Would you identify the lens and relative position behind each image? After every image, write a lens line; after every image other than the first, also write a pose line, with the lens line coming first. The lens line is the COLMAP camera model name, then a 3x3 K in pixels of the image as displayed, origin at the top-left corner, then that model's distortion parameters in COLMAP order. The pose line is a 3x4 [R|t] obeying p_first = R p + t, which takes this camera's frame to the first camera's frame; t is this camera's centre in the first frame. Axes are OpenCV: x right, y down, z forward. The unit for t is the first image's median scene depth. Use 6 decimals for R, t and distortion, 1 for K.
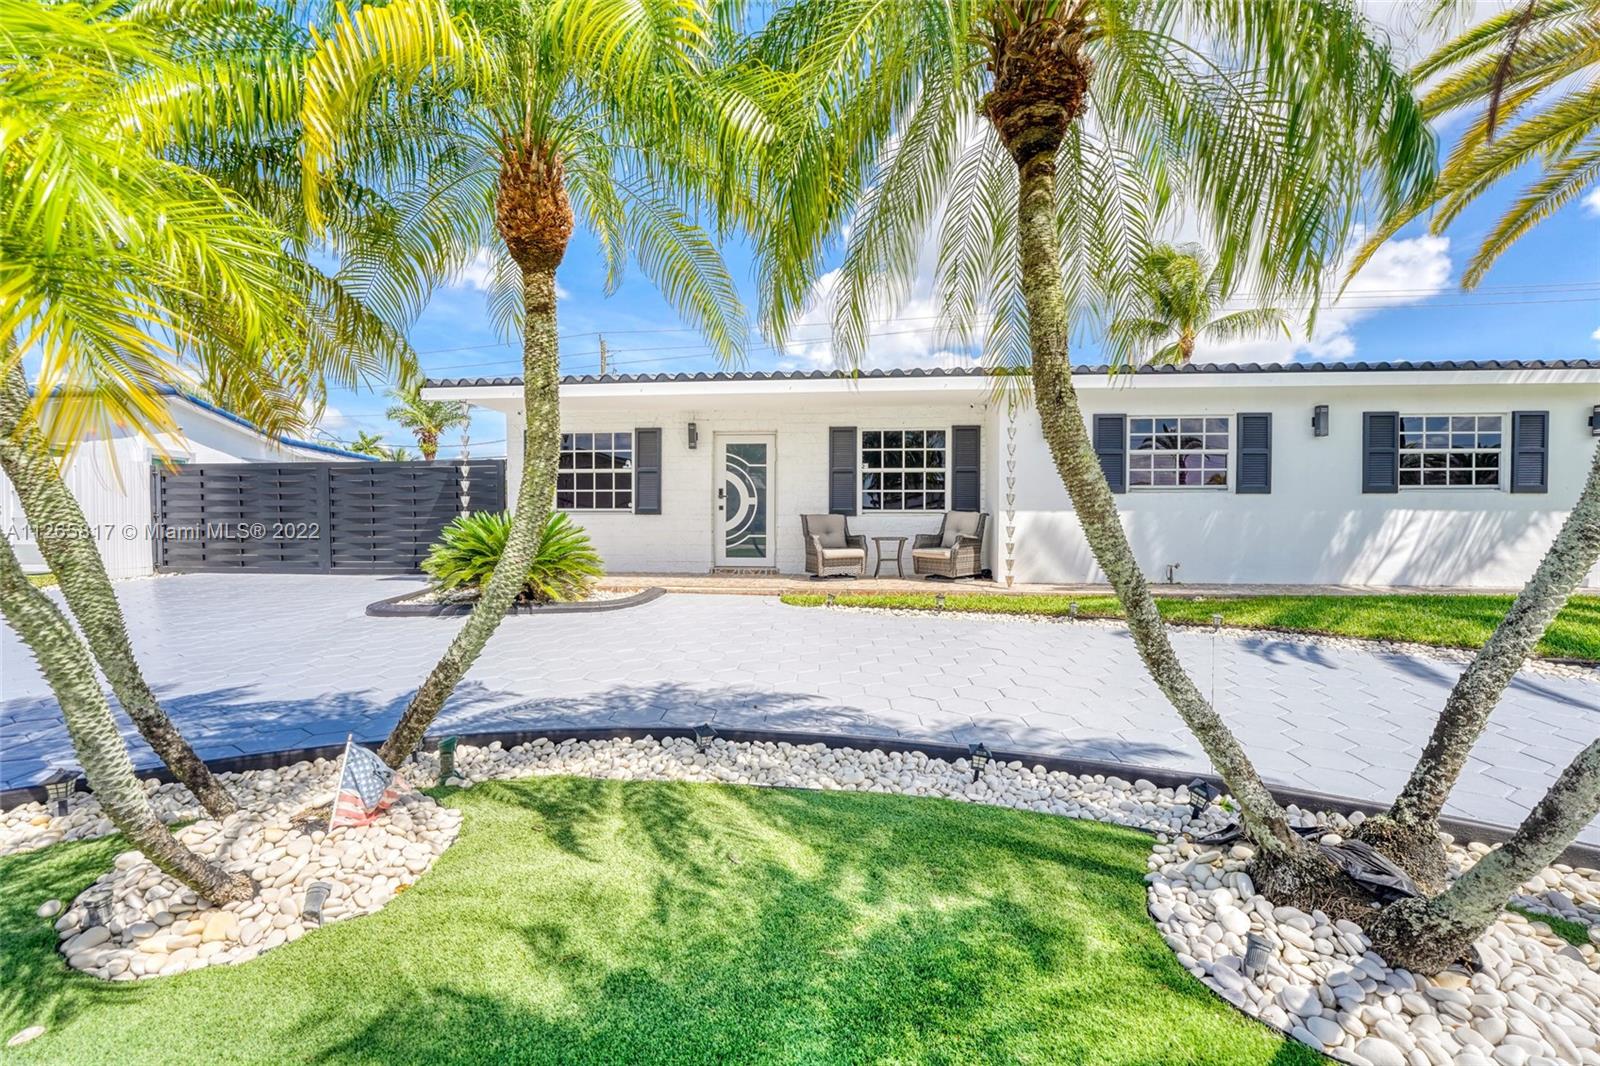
lens RADIAL K [[654.1, 0, 797.6], [0, 654.1, 539.0], [0, 0, 1]] dist [-0.023095, 0.000882]
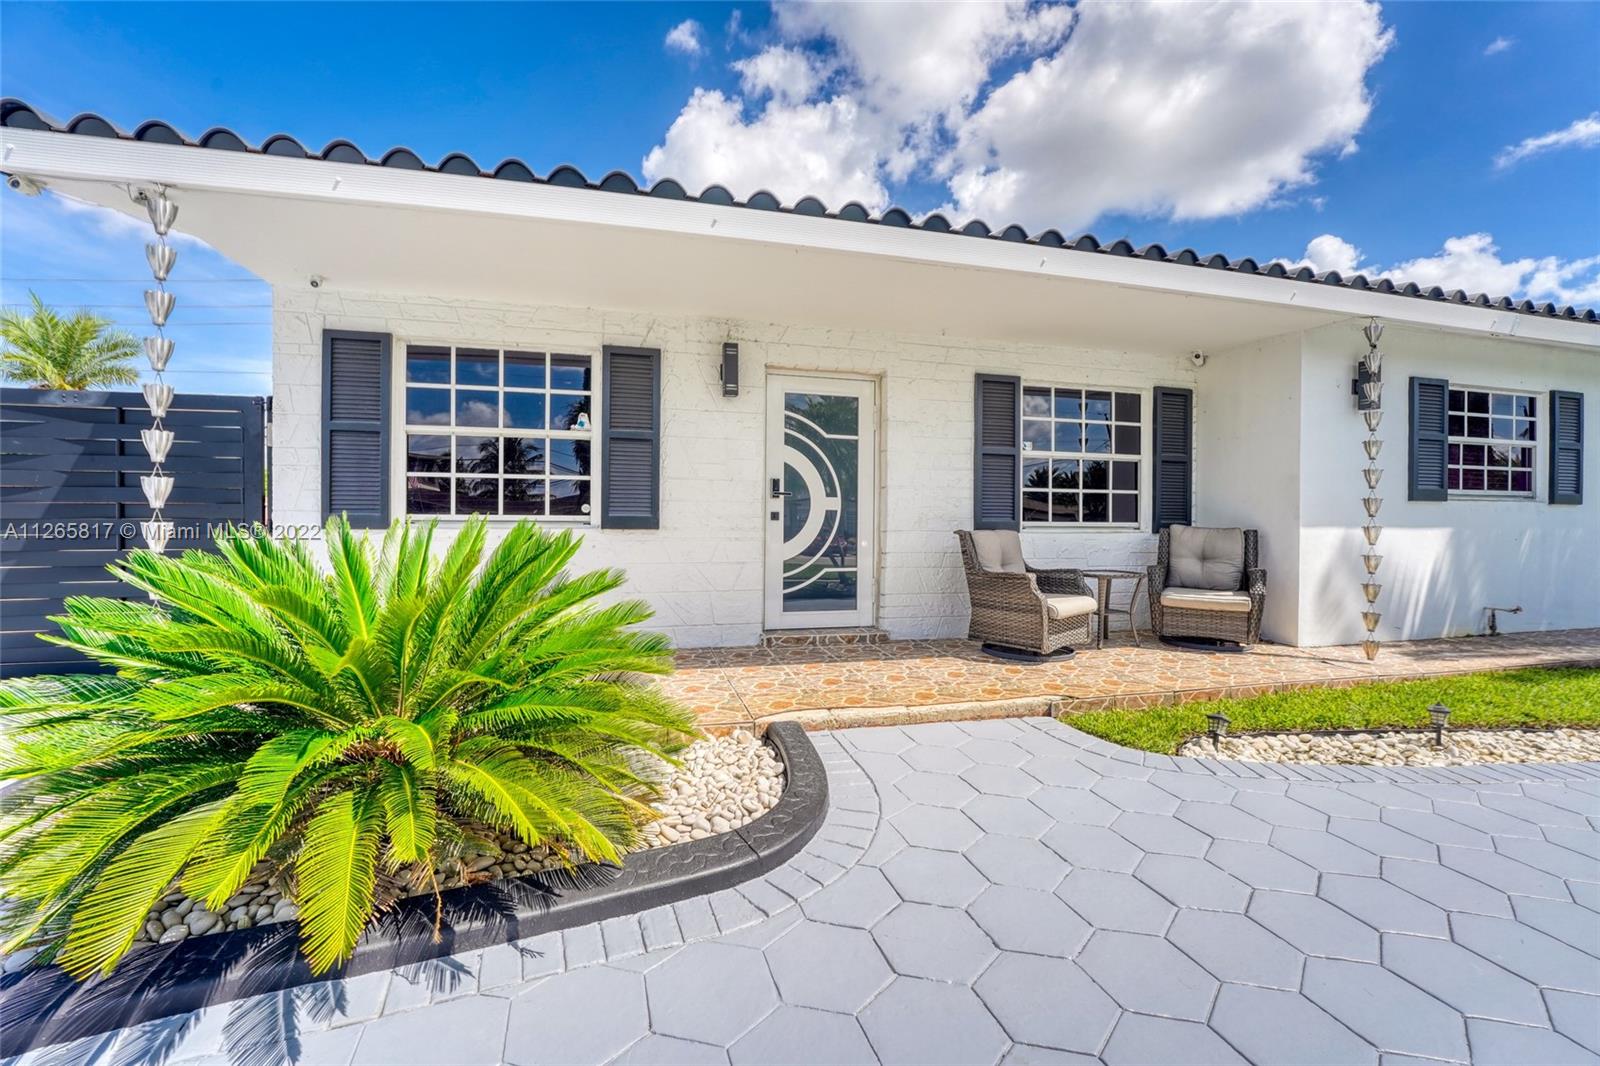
lens RADIAL K [[654.1, 0, 792.5], [0, 654.1, 534.4], [0, 0, 1]] dist [-0.023095, 0.000882]
pose [[0.941442, -0.001049, 0.337174, -0.286680], [0.006022, 0.999888, -0.013703, -0.027286], [-0.337122, 0.014931, 0.941343, 0.530899]]
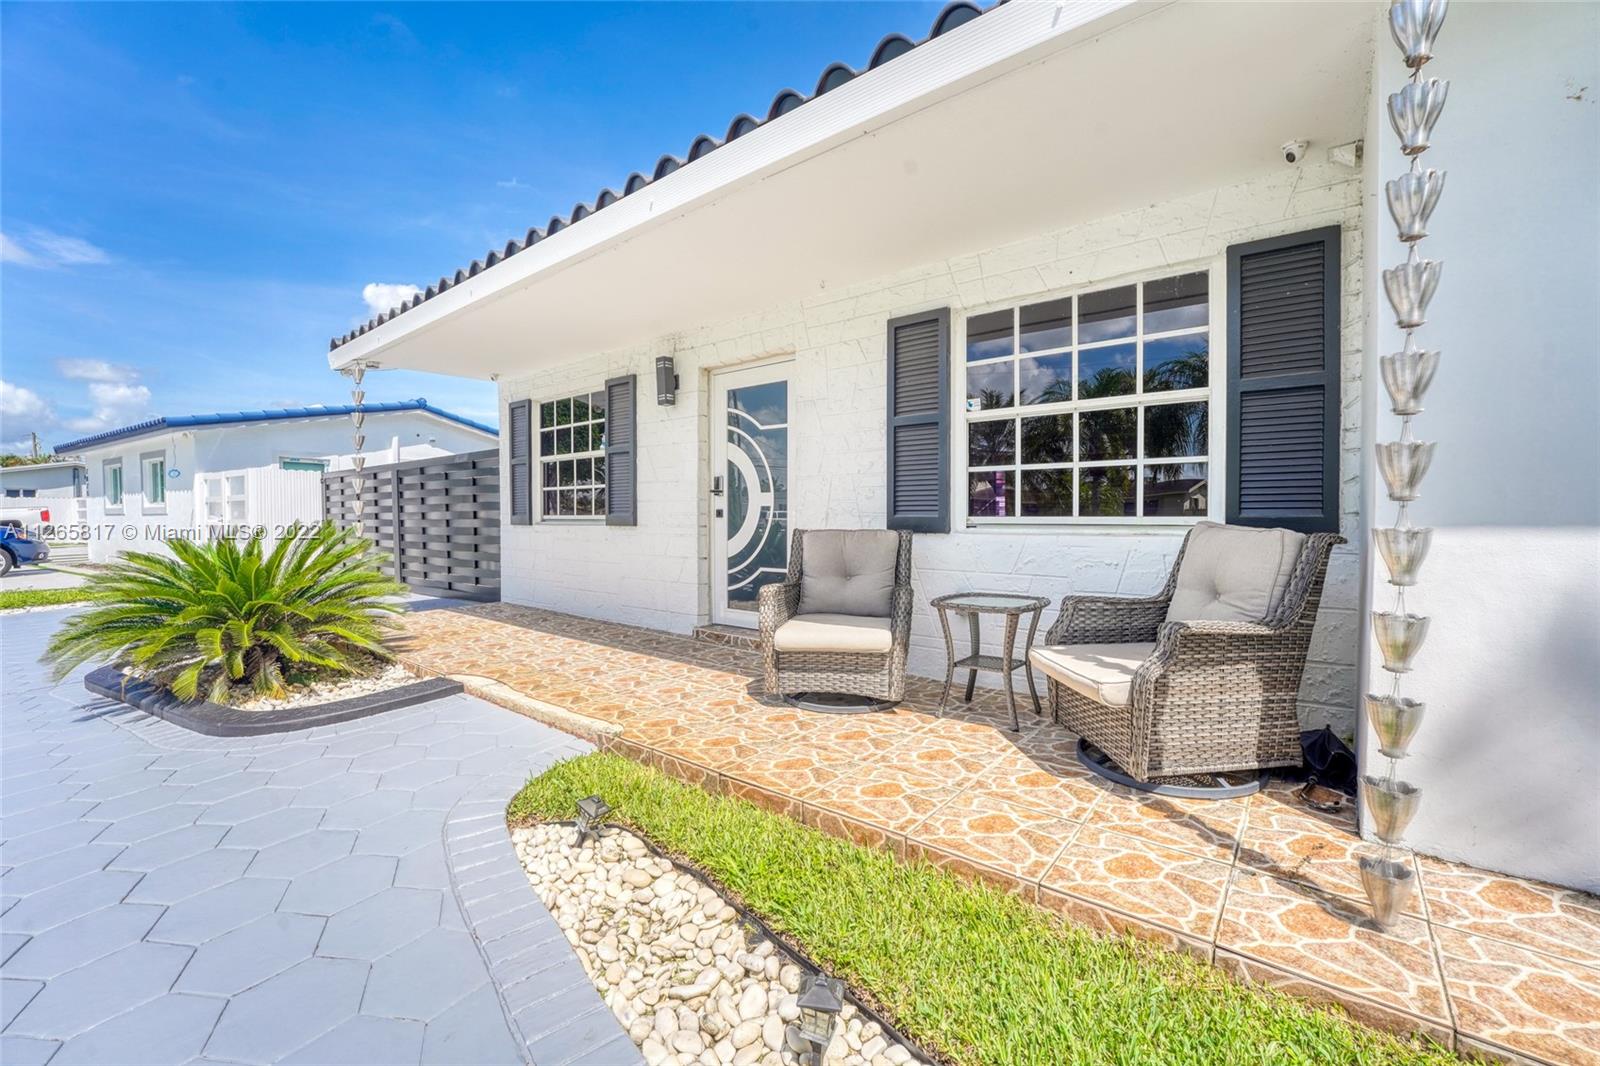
lens RADIAL K [[654.1, 0, 803.5], [0, 654.1, 534.1], [0, 0, 1]] dist [-0.023095, 0.000882]
pose [[0.836801, 0.012245, -0.547370, 0.233081], [-0.014013, 0.999901, 0.000946, -0.033812], [0.547327, 0.006879, 0.836890, 0.620333]]
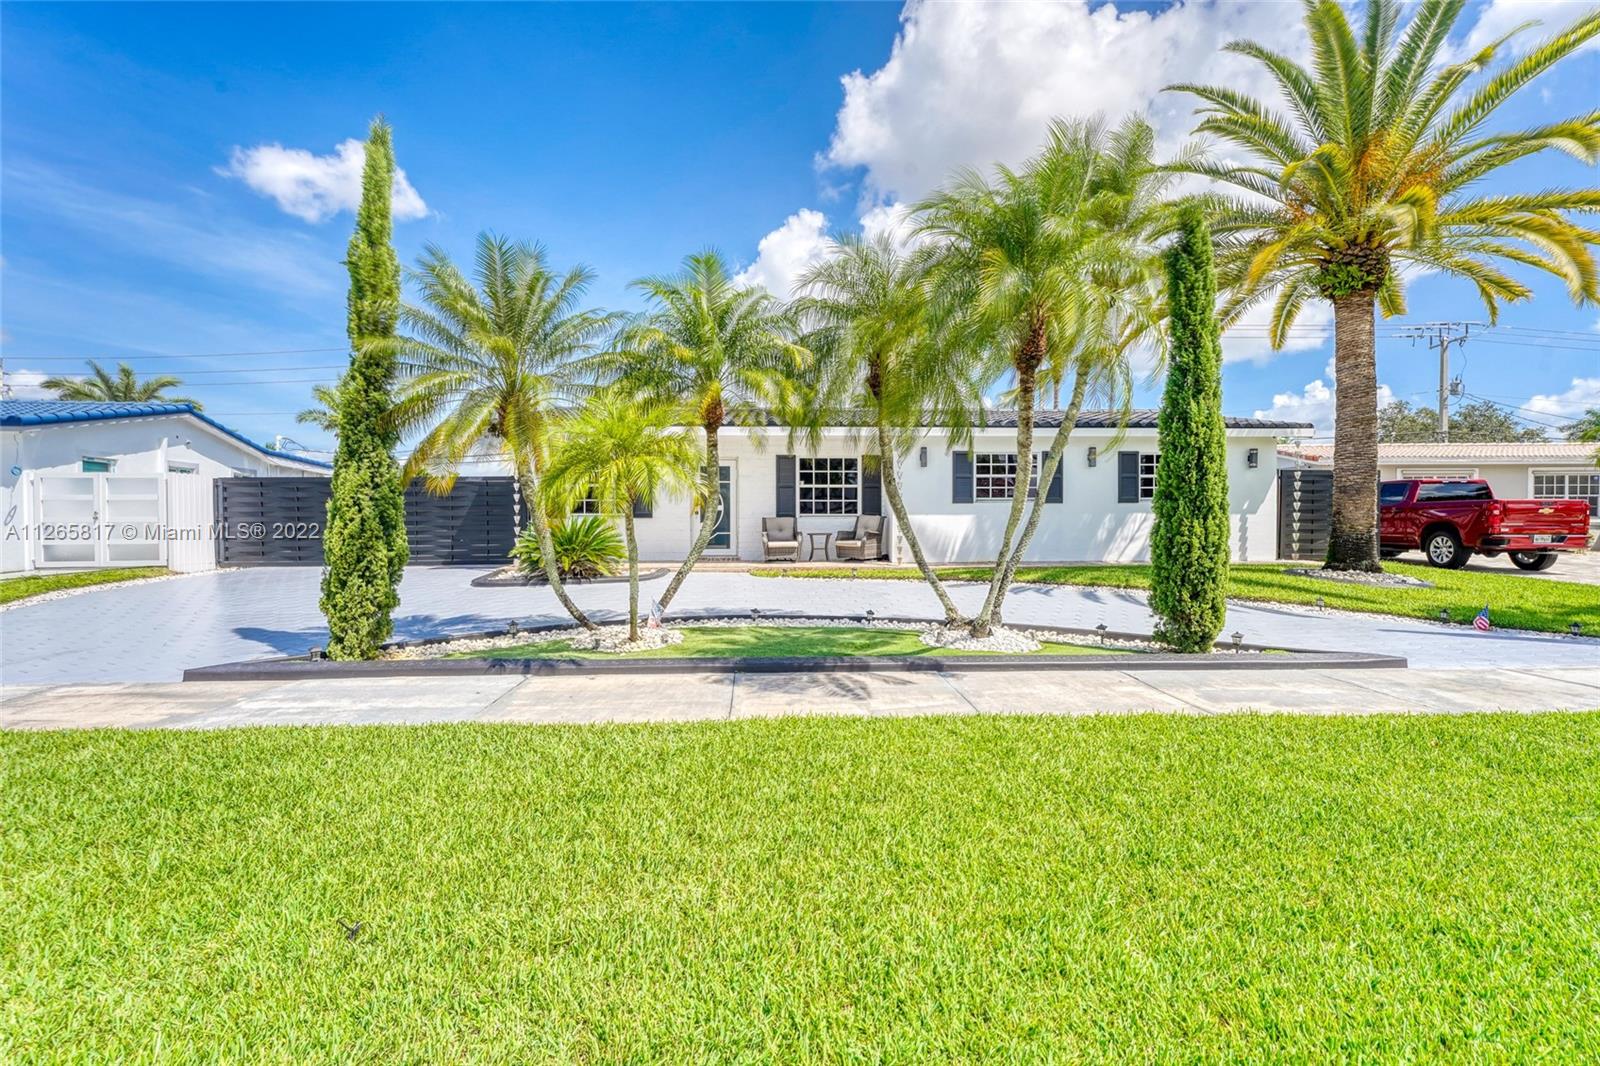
lens RADIAL K [[705.2, 0, 801.3], [0, 705.2, 543.2], [0, 0, 1]] dist [-0.009608, 0.000935]
pose [[0.990034, -0.008215, 0.140586, -0.113662], [0.008438, 0.999964, -0.000988, 0.020399], [-0.140573, 0.002165, 0.990068, -0.513845]]
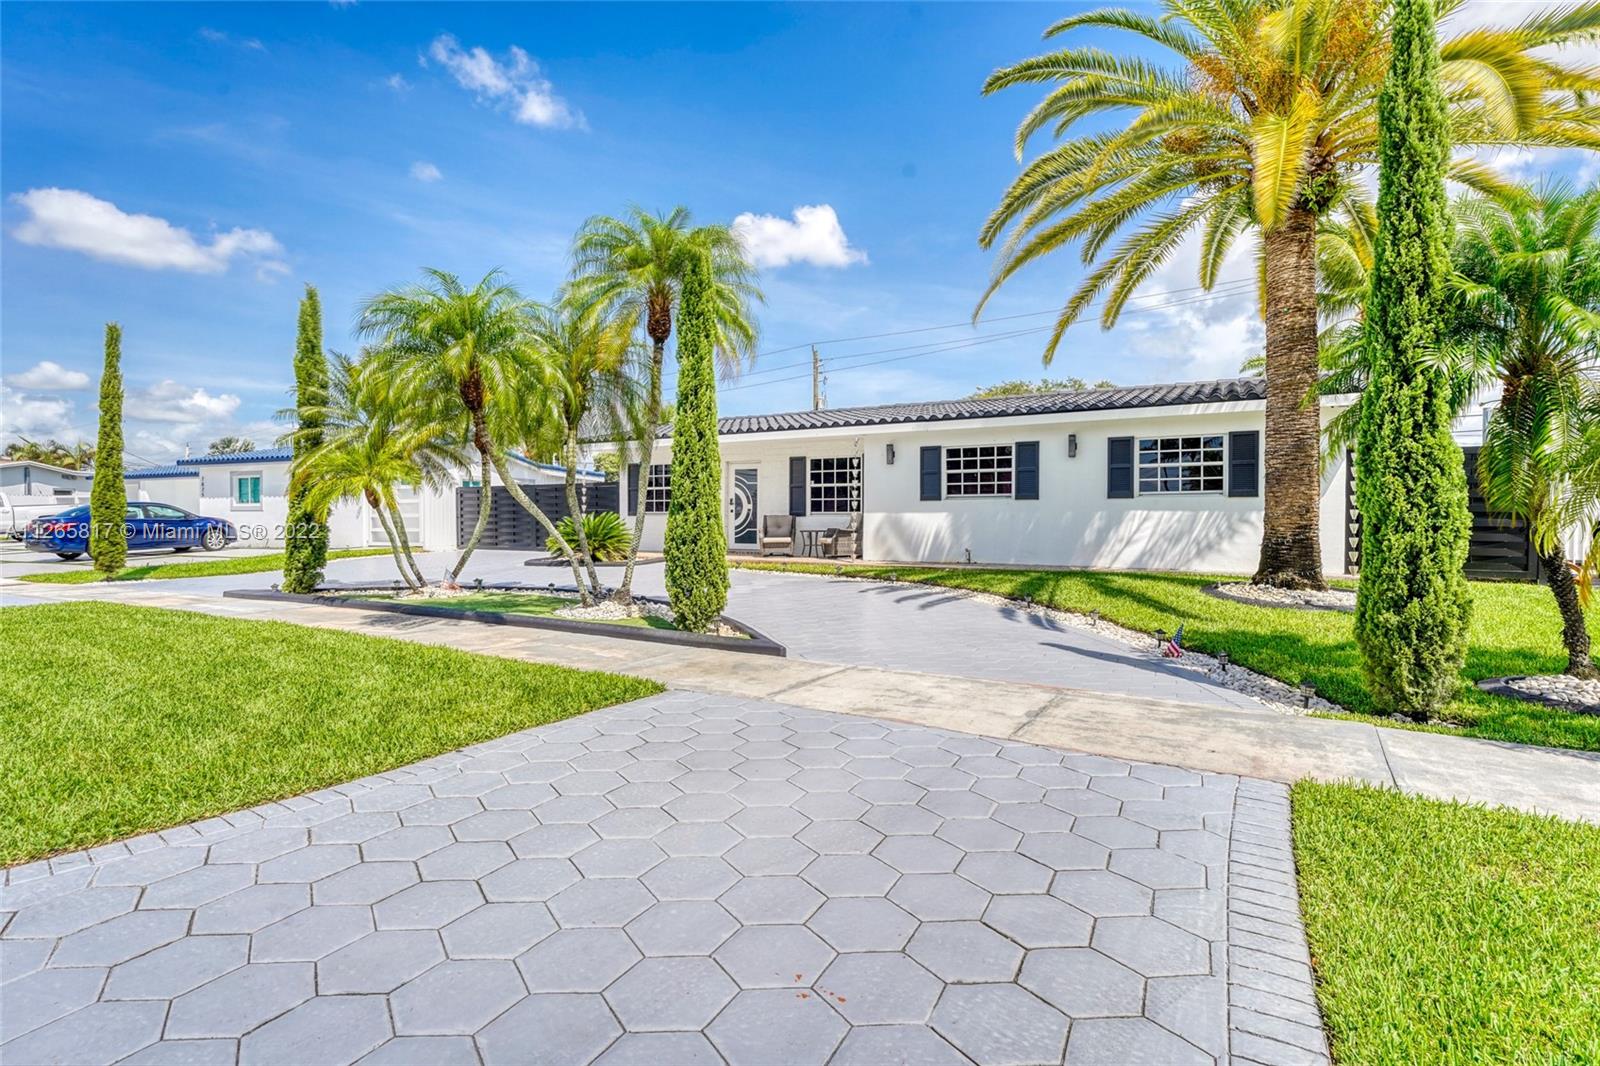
lens RADIAL K [[801.2, 0, 809.9], [0, 801.2, 533.2], [0, 0, 1]] dist [0.036767, -0.001380]
pose [[0.915743, 0.007019, -0.401702, 0.828844], [-0.014620, 0.999767, -0.015861, 0.031611], [0.401498, 0.020397, 0.915633, -0.658977]]
